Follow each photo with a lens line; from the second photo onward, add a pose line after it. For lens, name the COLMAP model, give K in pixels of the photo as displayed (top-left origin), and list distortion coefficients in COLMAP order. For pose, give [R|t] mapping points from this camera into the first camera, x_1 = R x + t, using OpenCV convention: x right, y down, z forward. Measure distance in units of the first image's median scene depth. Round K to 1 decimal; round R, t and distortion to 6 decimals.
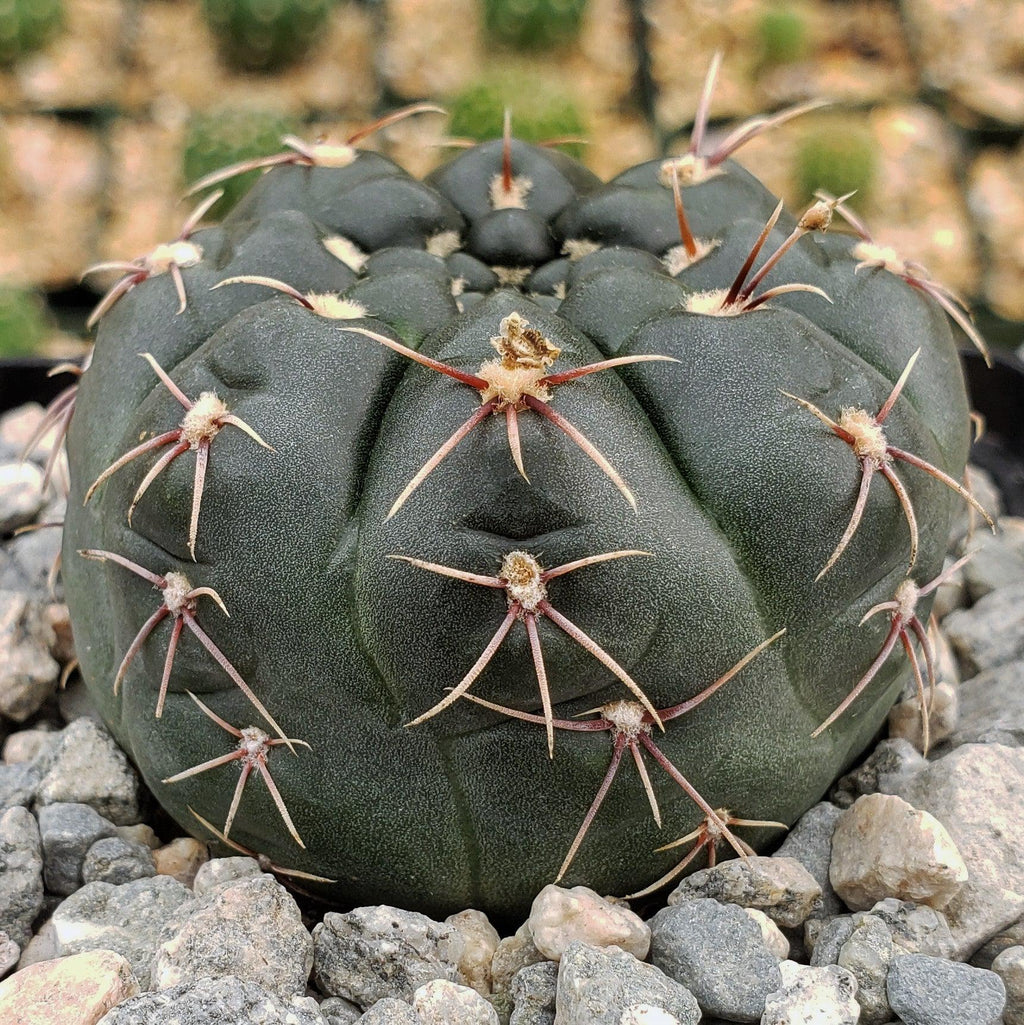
lens RADIAL K [[2287.8, 0, 466.6], [0, 2287.8, 562.8], [0, 0, 1]] dist [0.460806, 0.000000]
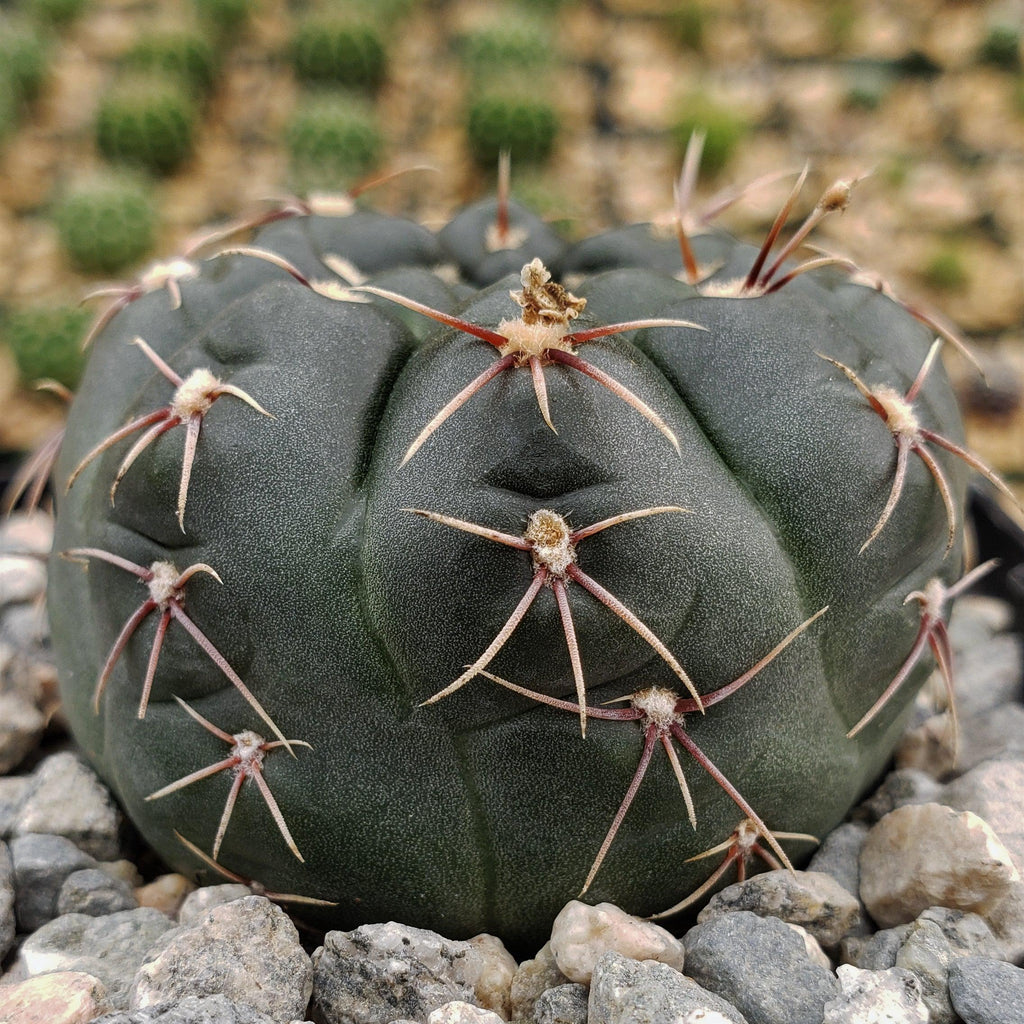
lens RADIAL K [[1686.2, 0, 516.6], [0, 1686.2, 603.3], [0, 0, 1]] dist [0.180831, 0.000000]
pose [[0.997609, -0.001603, 0.069090, -0.033184], [0.010919, 0.990830, -0.134675, 0.115336], [-0.068241, 0.135108, 0.988478, 0.327781]]
